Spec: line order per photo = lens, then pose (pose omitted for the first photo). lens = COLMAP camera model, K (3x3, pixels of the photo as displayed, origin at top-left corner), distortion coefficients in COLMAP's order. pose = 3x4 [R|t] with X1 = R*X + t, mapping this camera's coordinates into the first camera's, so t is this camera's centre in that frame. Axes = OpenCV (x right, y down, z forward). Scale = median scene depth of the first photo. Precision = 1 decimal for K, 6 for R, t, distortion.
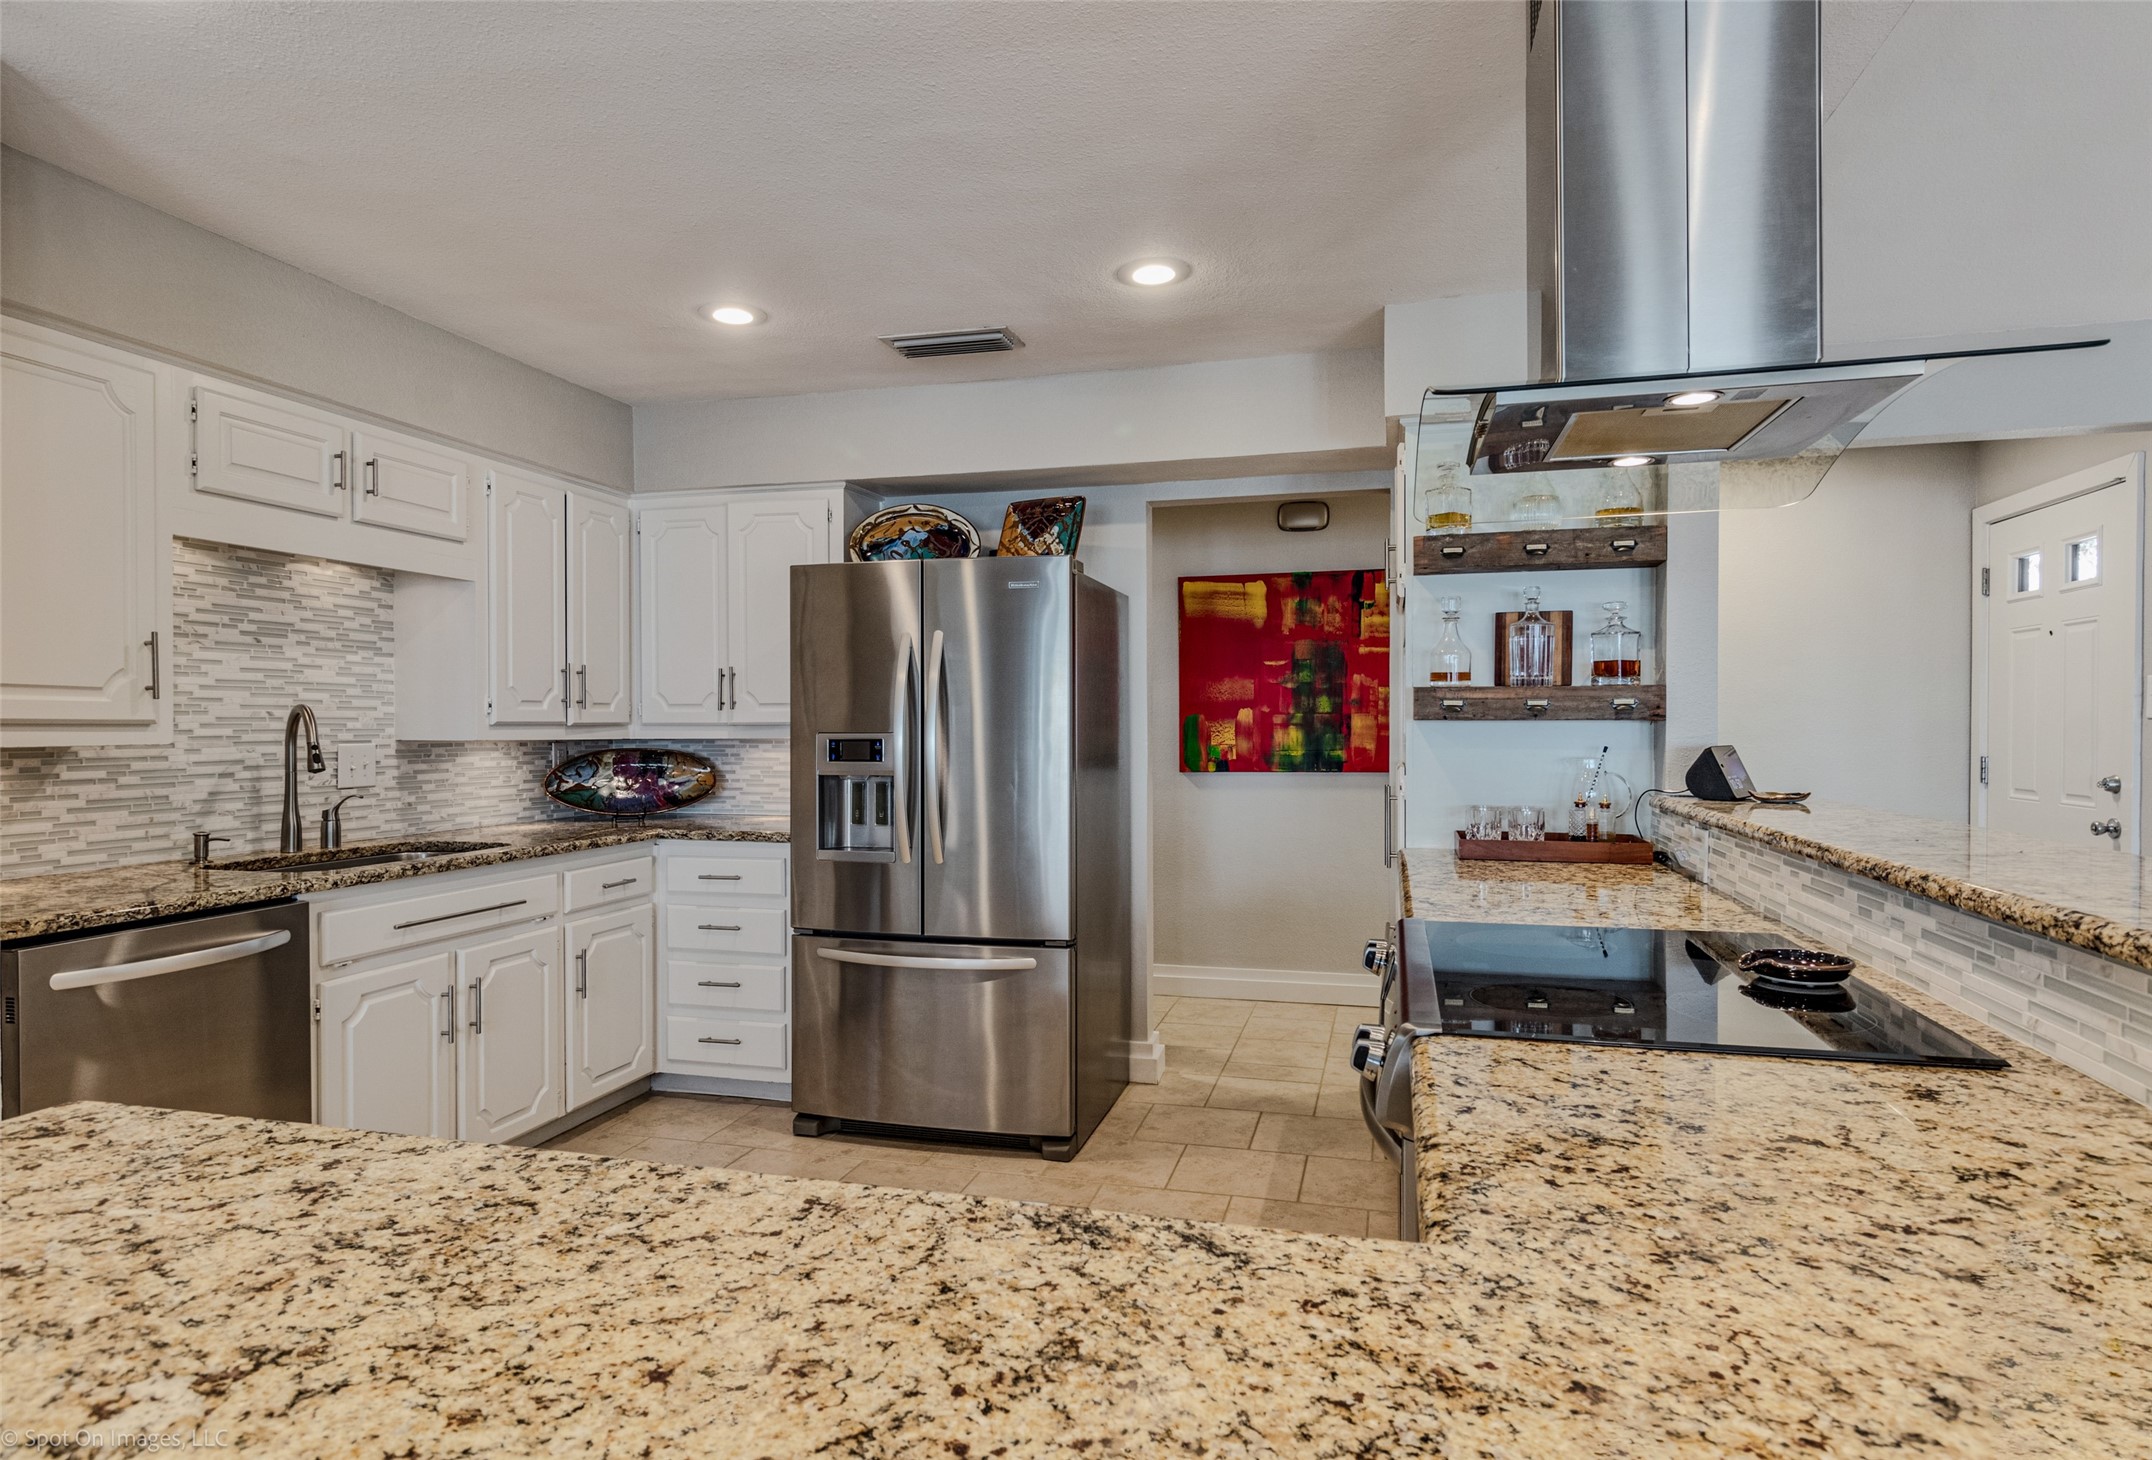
lens RADIAL K [[1194.5, 0, 1079.0], [0, 1194.5, 734.7], [0, 0, 1]] dist [0.003603, 0.000718]
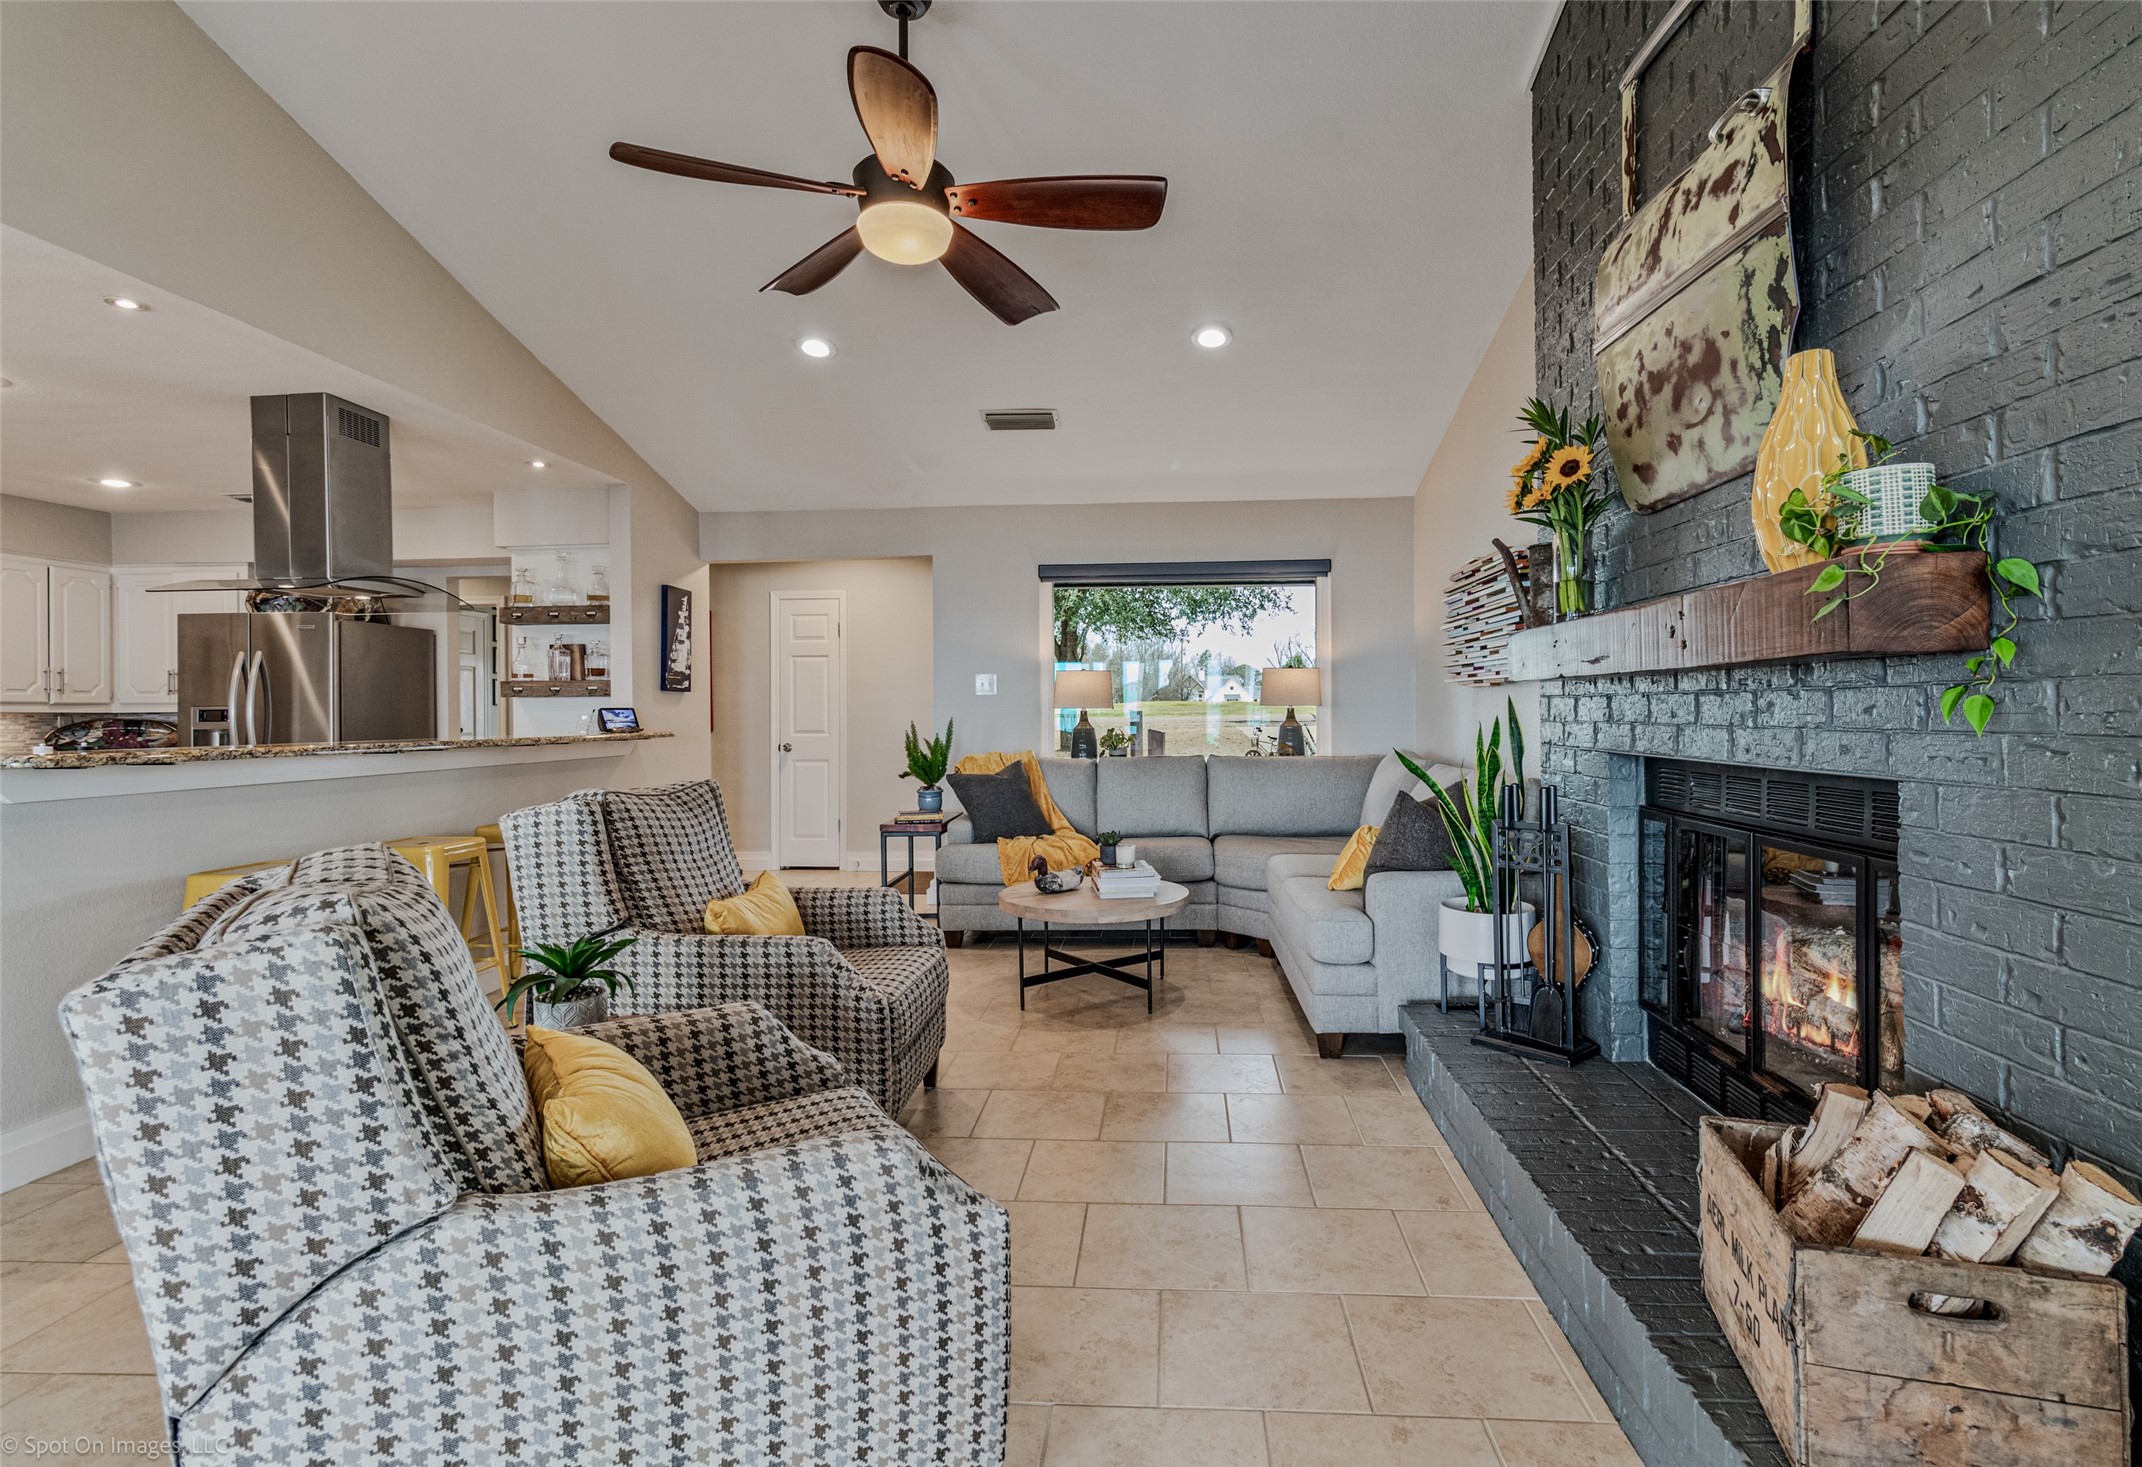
lens RADIAL K [[1038.2, 0, 1099.9], [0, 1038.2, 712.2], [0, 0, 1]] dist [0.003038, 0.000805]
pose [[0.981494, -0.006916, 0.191367, 0.860654], [0.008475, 0.999937, -0.007328, 0.031569], [-0.191304, 0.008814, 0.981491, -0.846654]]
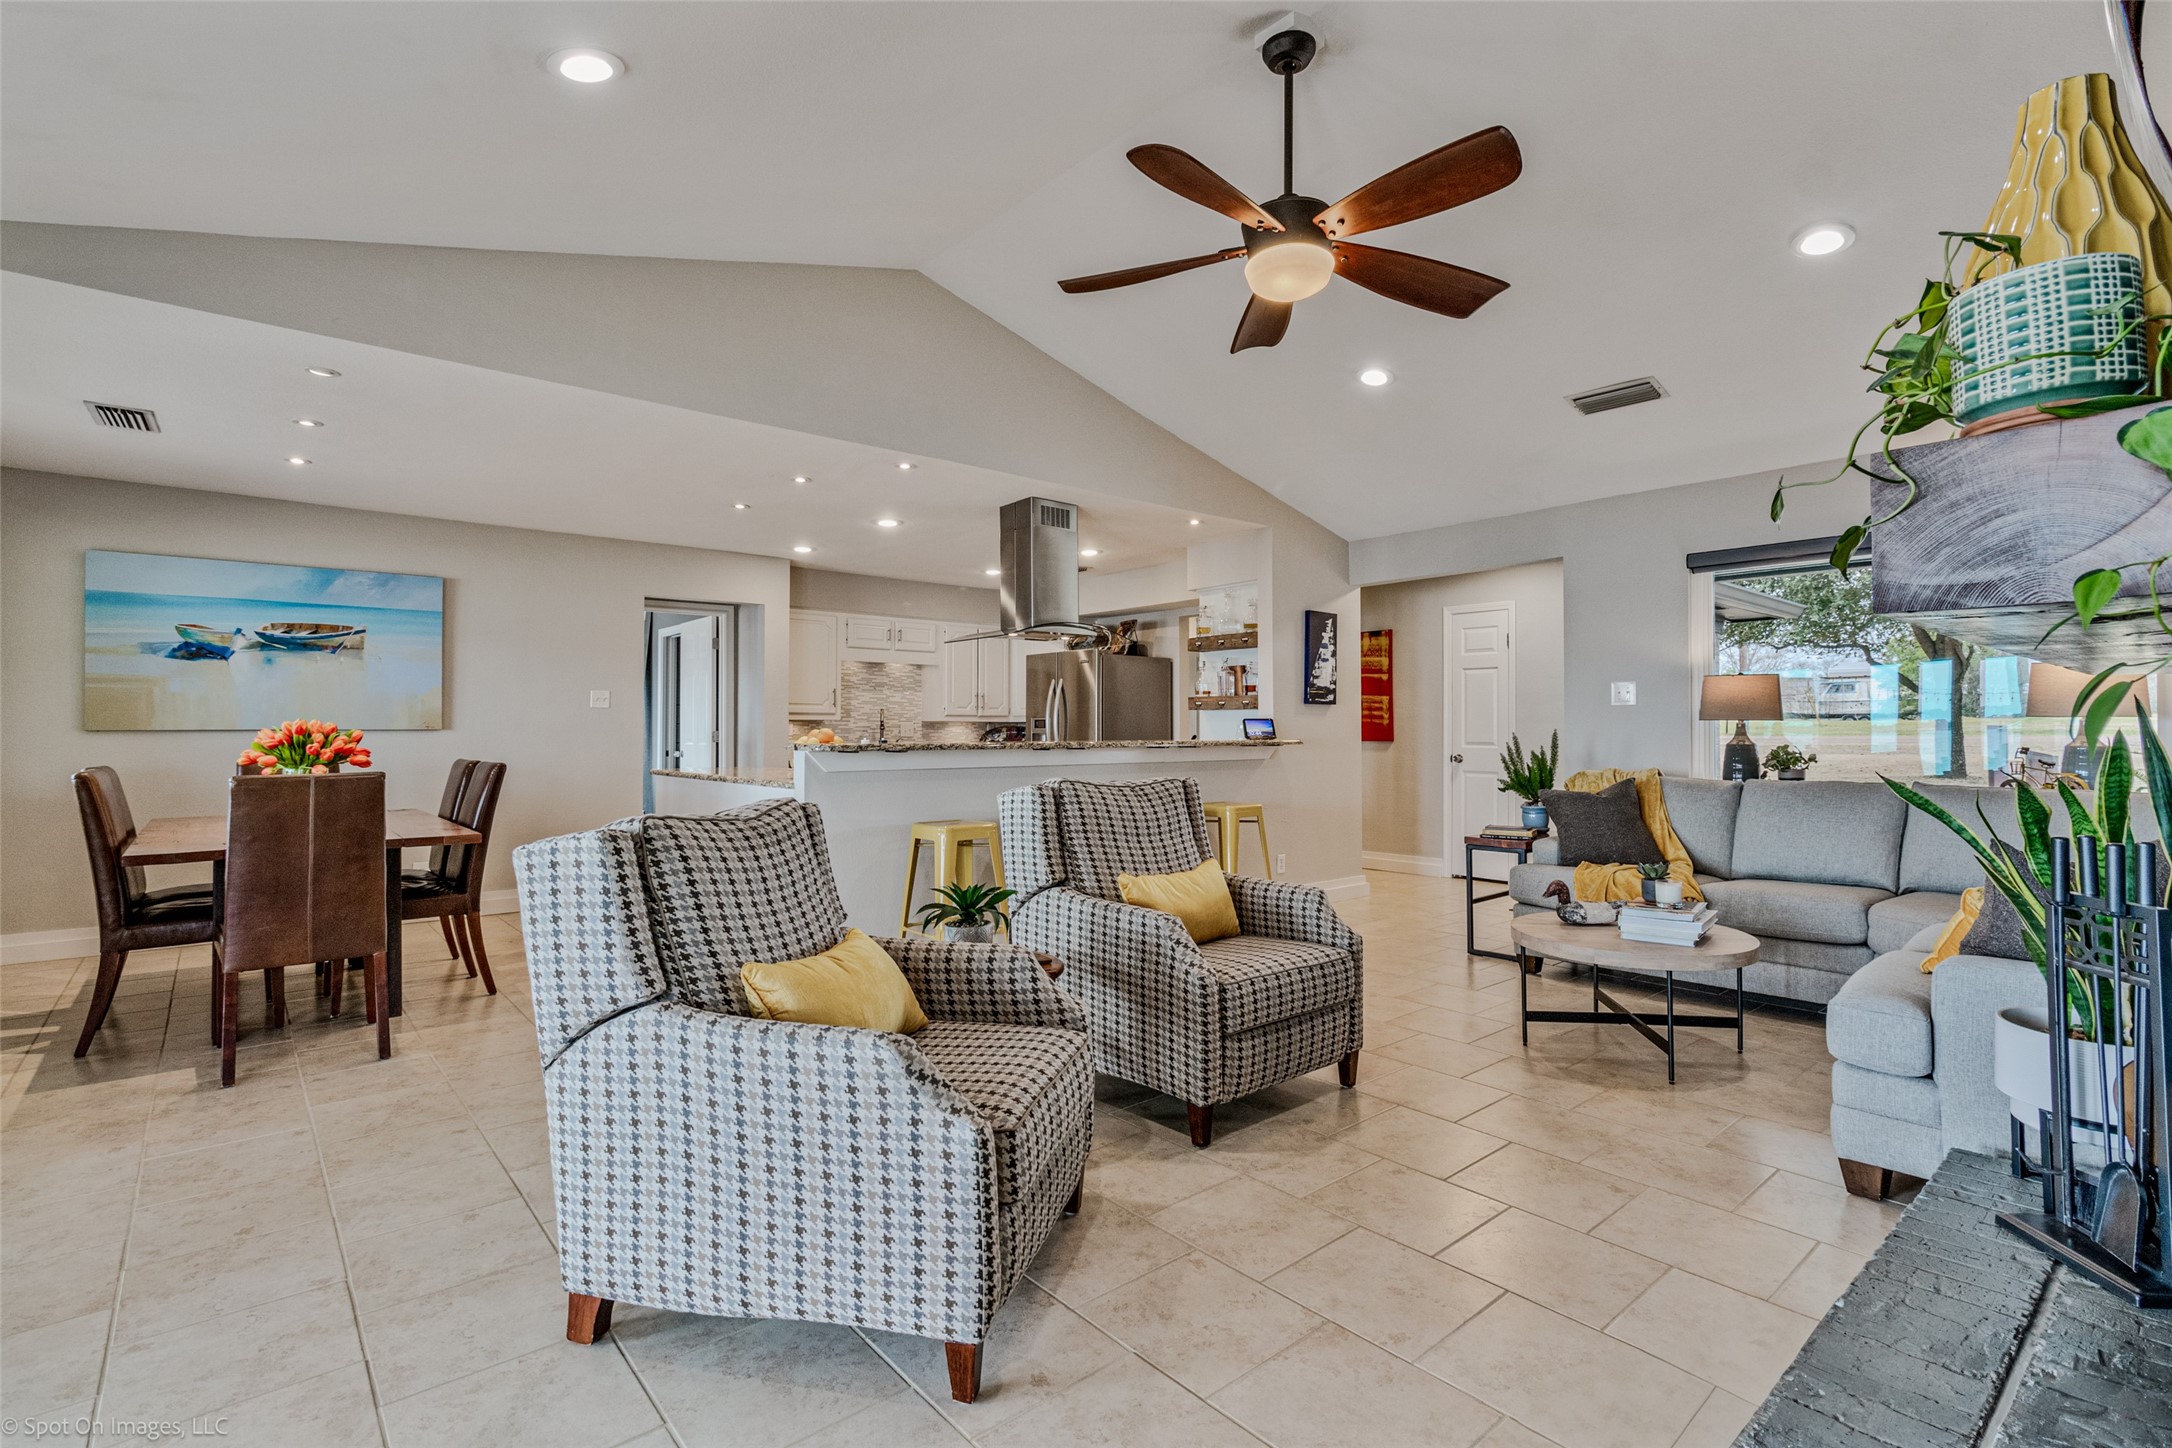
lens RADIAL K [[1006.8, 0, 1095.9], [0, 1006.8, 713.0], [0, 0, 1]] dist [0.003434, 0.000527]
pose [[0.823668, -0.007824, -0.567019, 1.216674], [-0.005363, 0.999753, -0.021586, 0.037357], [0.567048, 0.020820, 0.823422, -0.801663]]
